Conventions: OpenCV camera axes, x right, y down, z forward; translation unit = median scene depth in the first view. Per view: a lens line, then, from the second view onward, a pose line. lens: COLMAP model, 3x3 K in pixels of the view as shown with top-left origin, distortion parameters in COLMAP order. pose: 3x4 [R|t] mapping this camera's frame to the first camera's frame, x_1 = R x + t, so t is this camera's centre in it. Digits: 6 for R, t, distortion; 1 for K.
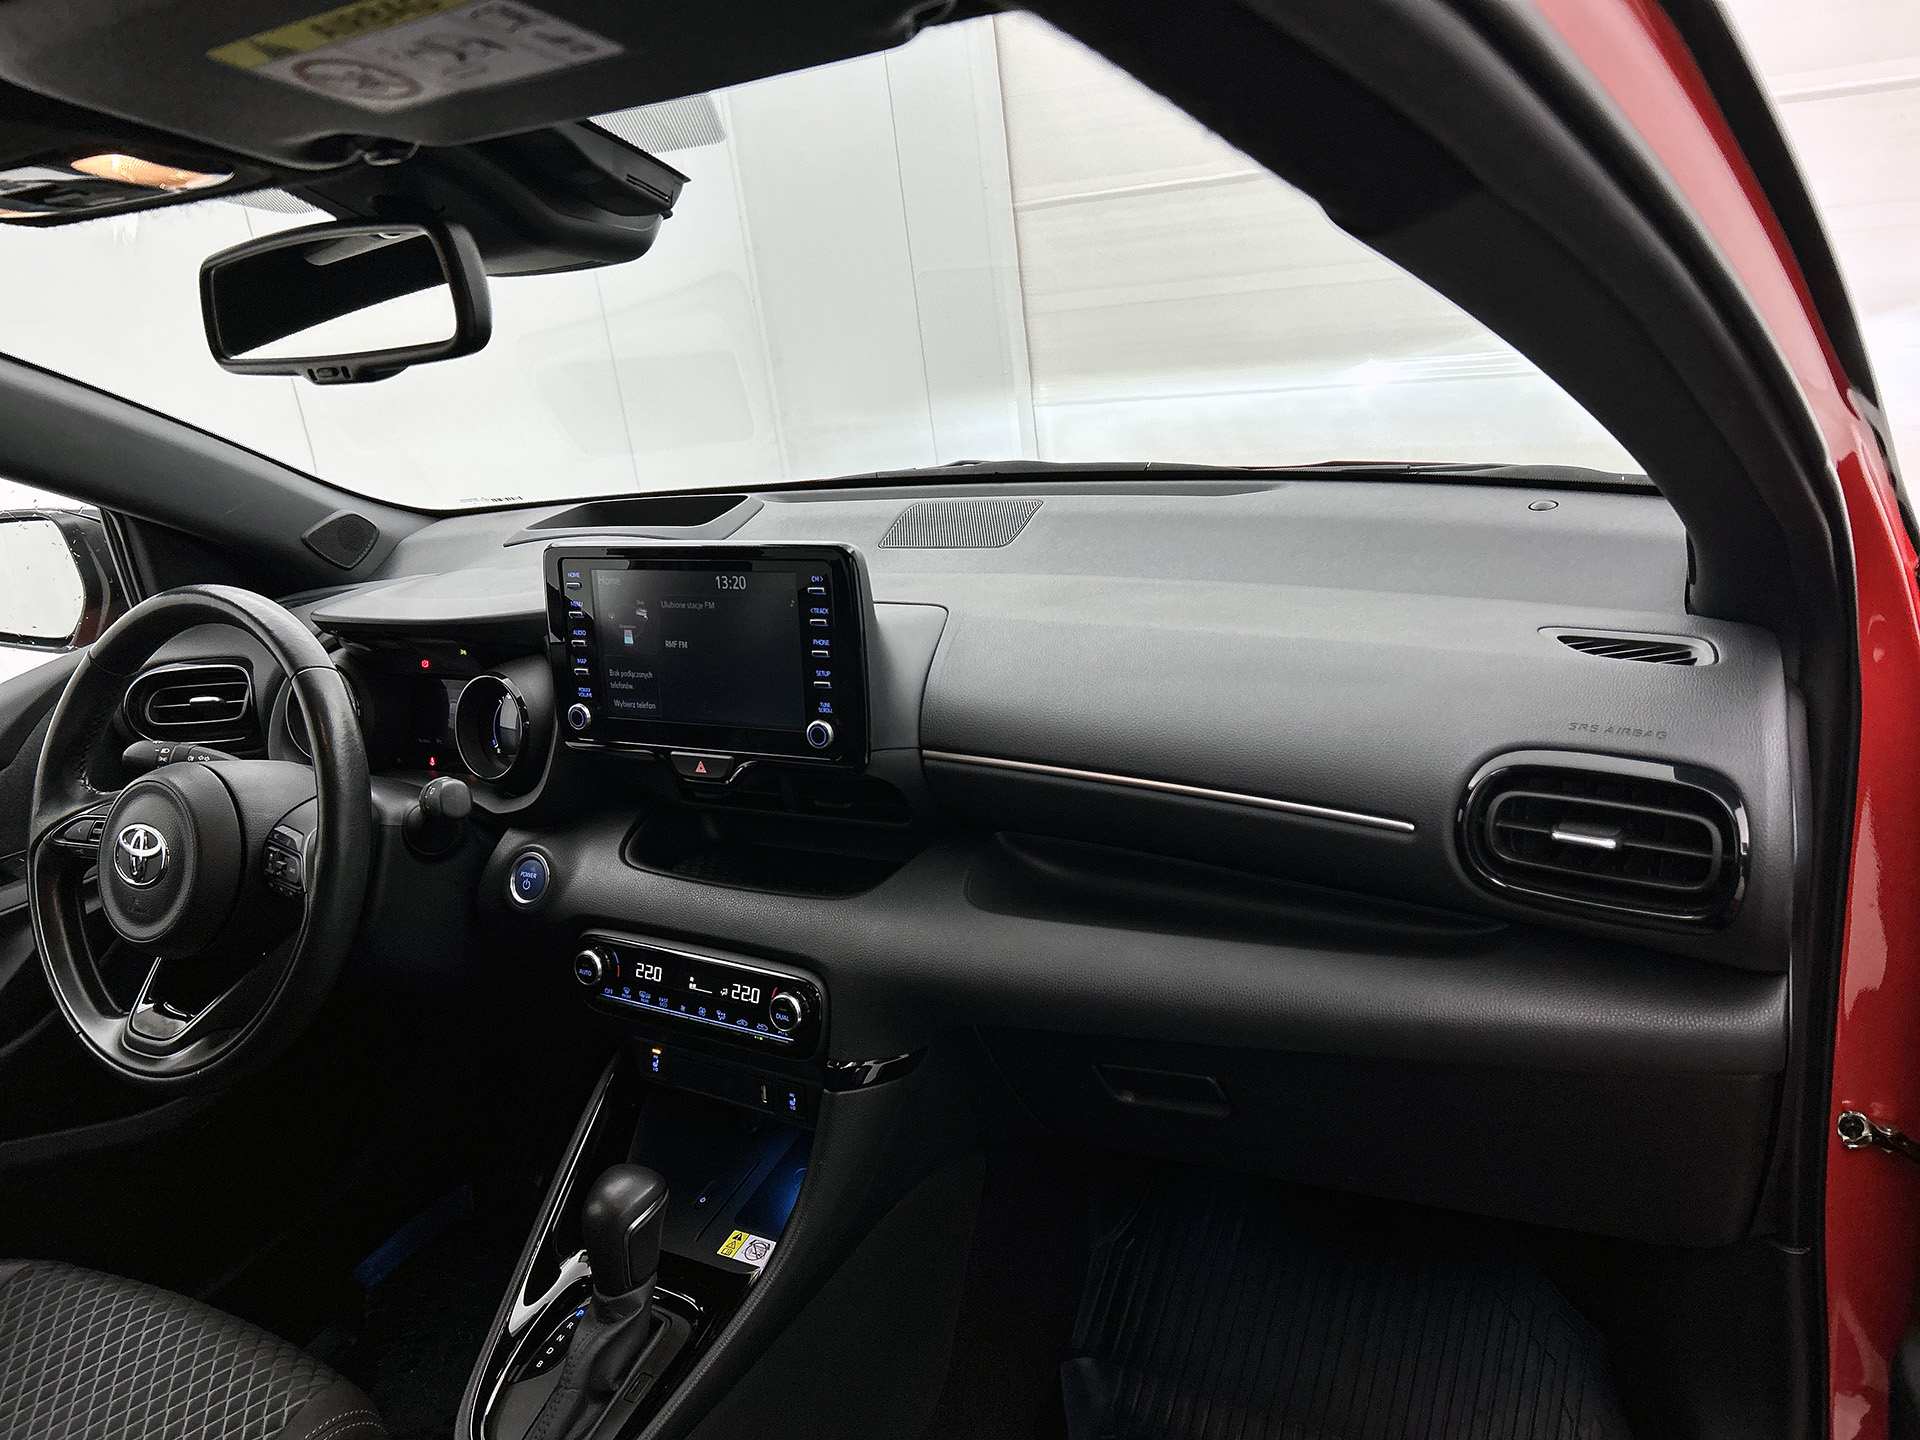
lens RADIAL K [[1366.1, 0, 960.0], [0, 1366.1, 720.0], [0, 0, 1]] dist [0.201436, -0.414745]
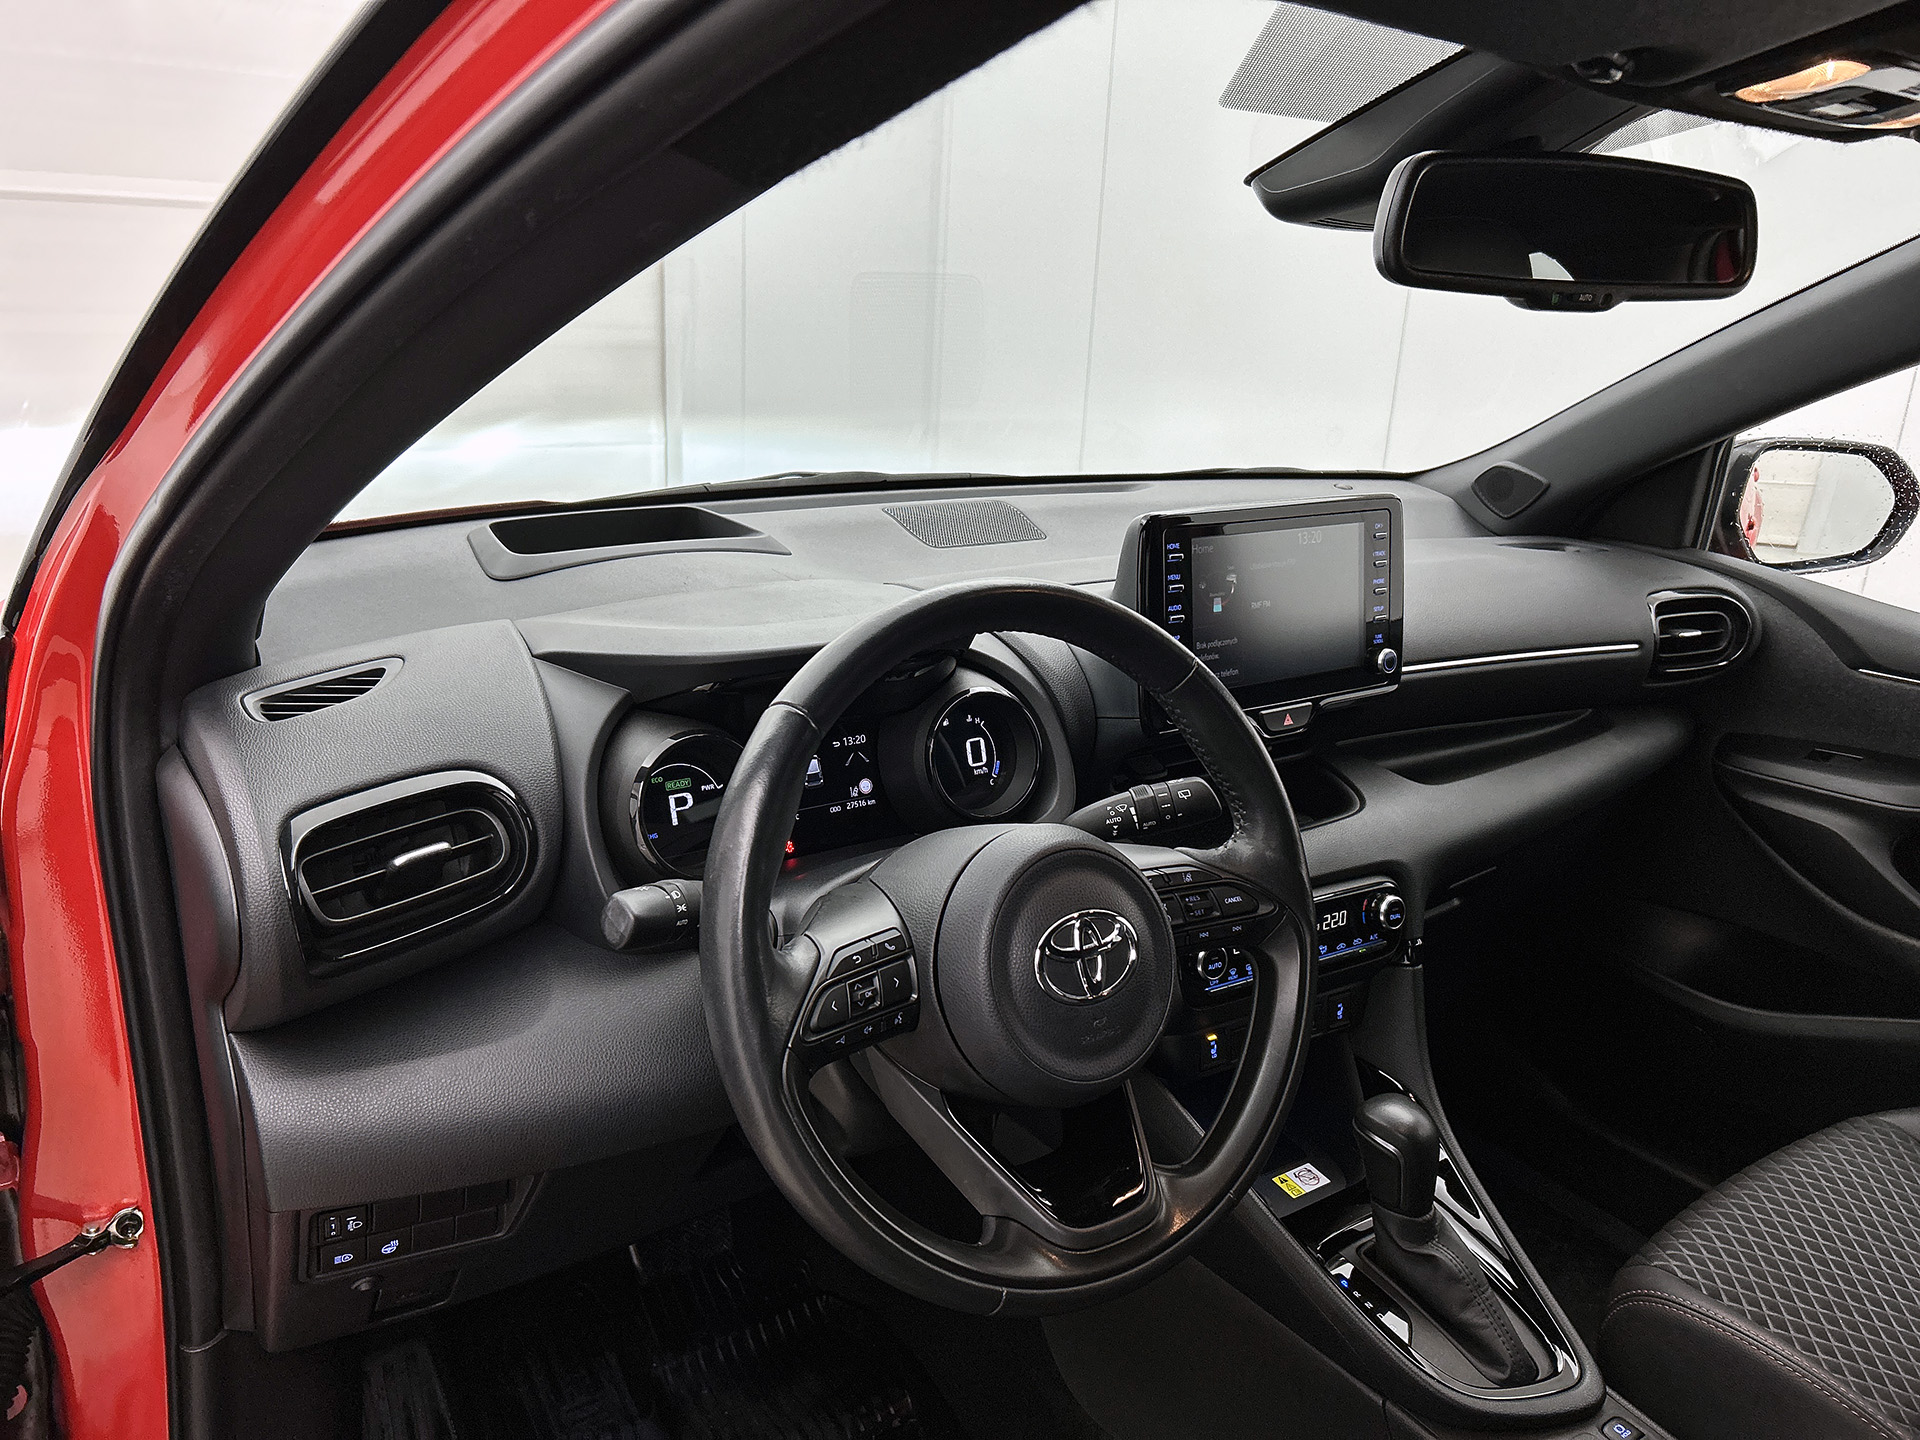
lens RADIAL K [[1464.8, 0, 962.5], [0, 1464.8, 728.8], [0, 0, 1]] dist [0.023395, -0.035709]
pose [[0.438349, -0.136448, 0.888388, -1.254682], [0.201969, 0.978086, 0.050569, -0.063115], [-0.875819, 0.157259, 0.456301, 0.696103]]
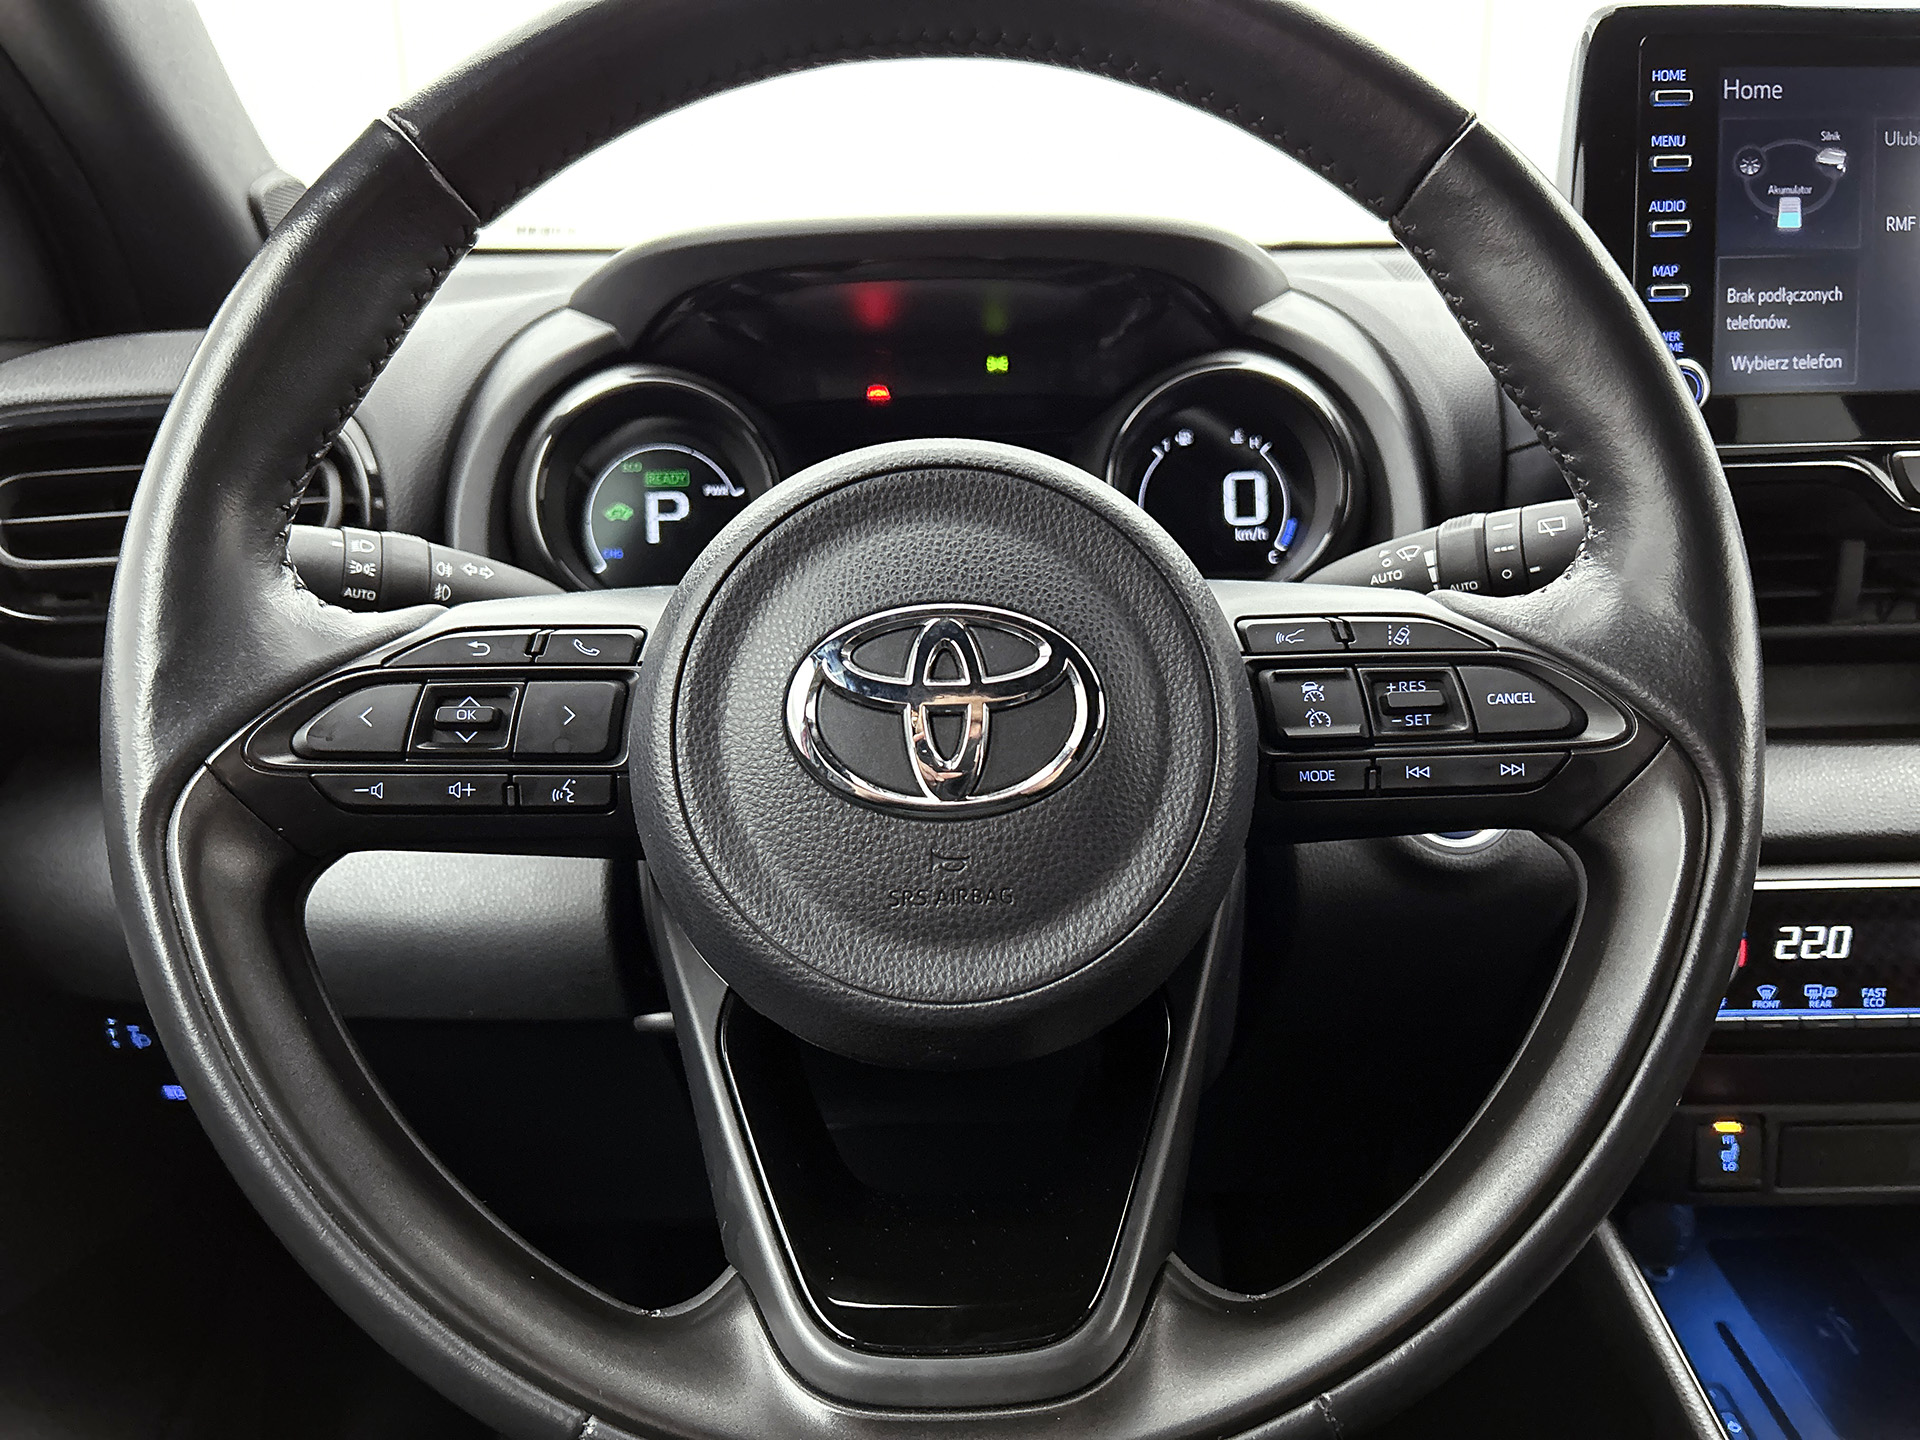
lens RADIAL K [[1464.8, 0, 962.5], [0, 1464.8, 728.8], [0, 0, 1]] dist [0.023395, -0.035709]
pose [[0.859729, -0.038434, 0.509302, -0.741339], [0.090502, 0.992849, -0.077847, 0.126831], [-0.502668, 0.113021, 0.857059, 0.732246]]
